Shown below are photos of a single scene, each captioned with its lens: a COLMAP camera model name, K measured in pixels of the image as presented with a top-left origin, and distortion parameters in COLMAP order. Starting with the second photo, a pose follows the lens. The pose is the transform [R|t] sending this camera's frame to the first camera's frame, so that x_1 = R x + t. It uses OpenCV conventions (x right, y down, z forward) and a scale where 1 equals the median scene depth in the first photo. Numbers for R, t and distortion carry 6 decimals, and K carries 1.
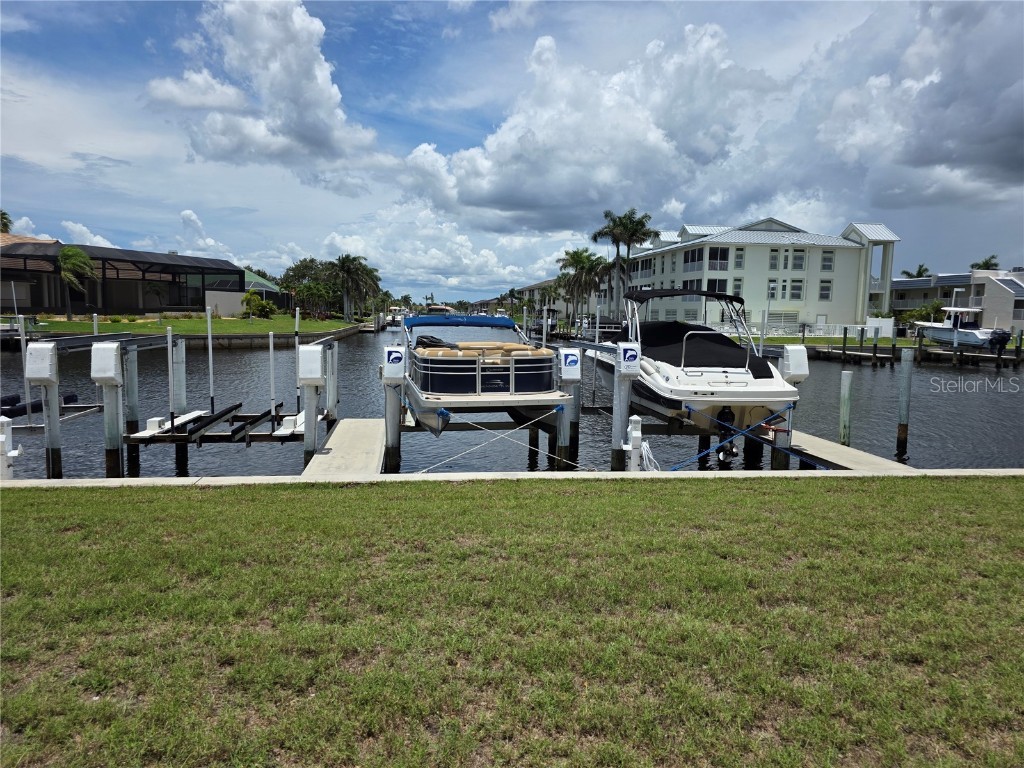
lens RADIAL K [[698.1, 0, 507.2], [0, 698.1, 386.8], [0, 0, 1]] dist [0.004136, -0.000996]
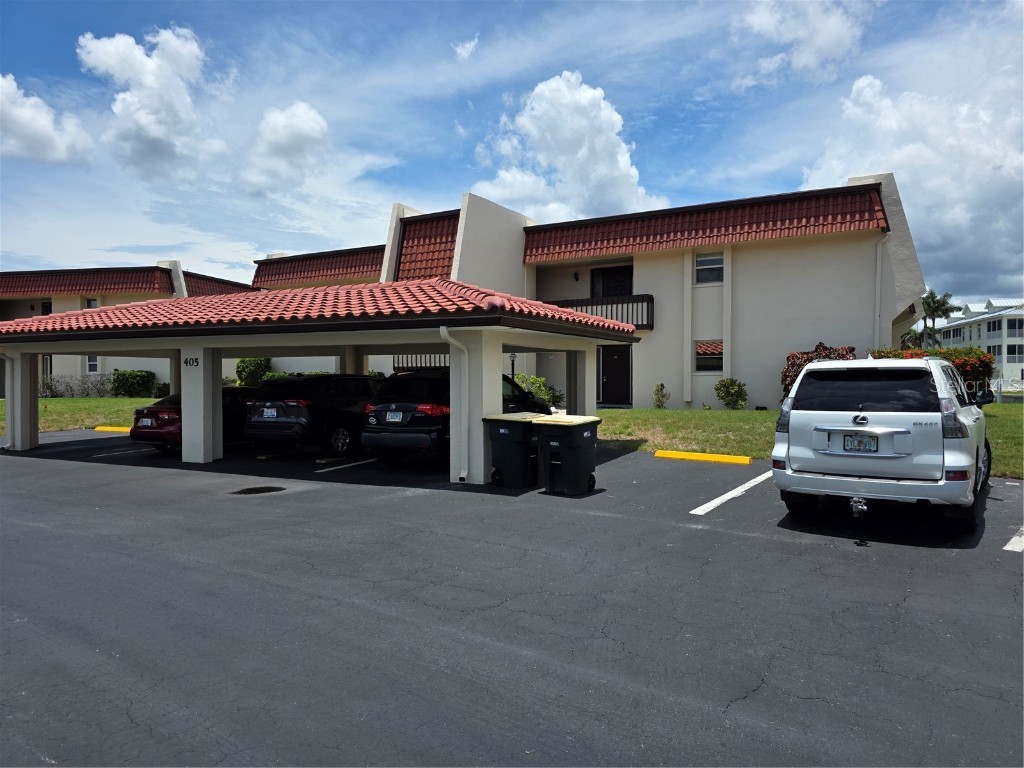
lens RADIAL K [[696.5, 0, 493.7], [0, 696.5, 383.0], [0, 0, 1]] dist [0.001589, -0.001263]
pose [[0.905077, -0.017311, -0.424895, -0.012598], [-0.027618, 0.994669, -0.099355, 0.093524], [0.424350, 0.101658, 0.899774, -0.758544]]
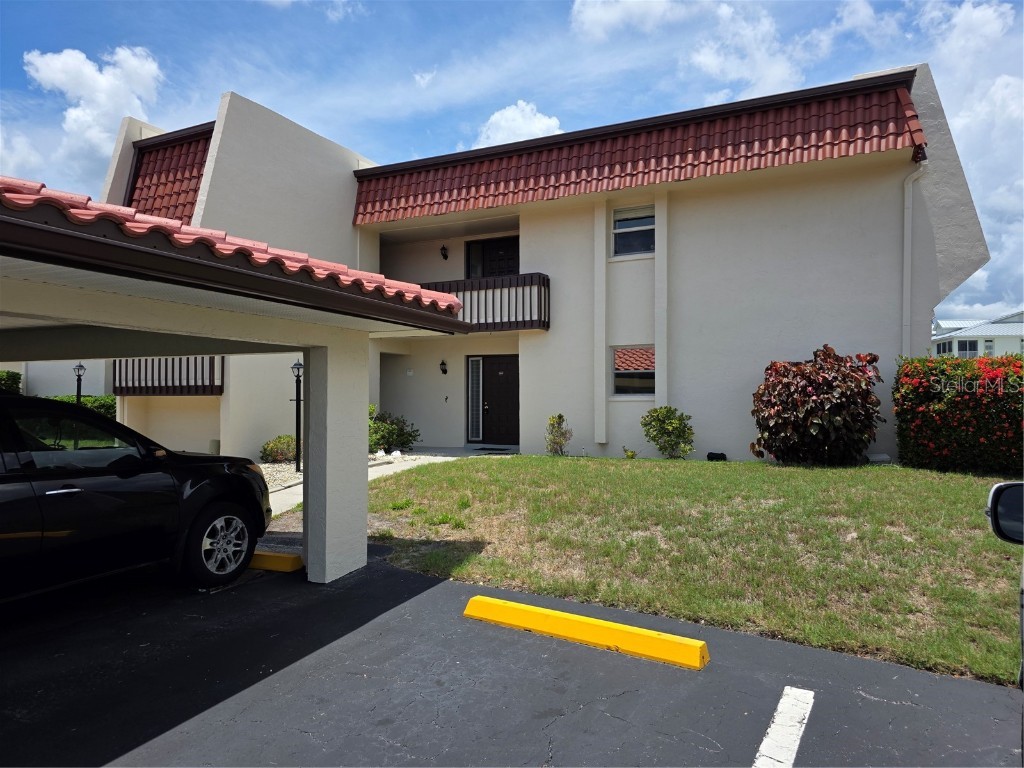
lens RADIAL K [[698.1, 0, 507.2], [0, 698.1, 386.8], [0, 0, 1]] dist [0.004136, -0.000996]
pose [[0.937460, -0.026281, -0.347100, -0.027660], [-0.019484, 0.991621, -0.127704, 0.071396], [0.347548, 0.126480, 0.929093, -0.577418]]
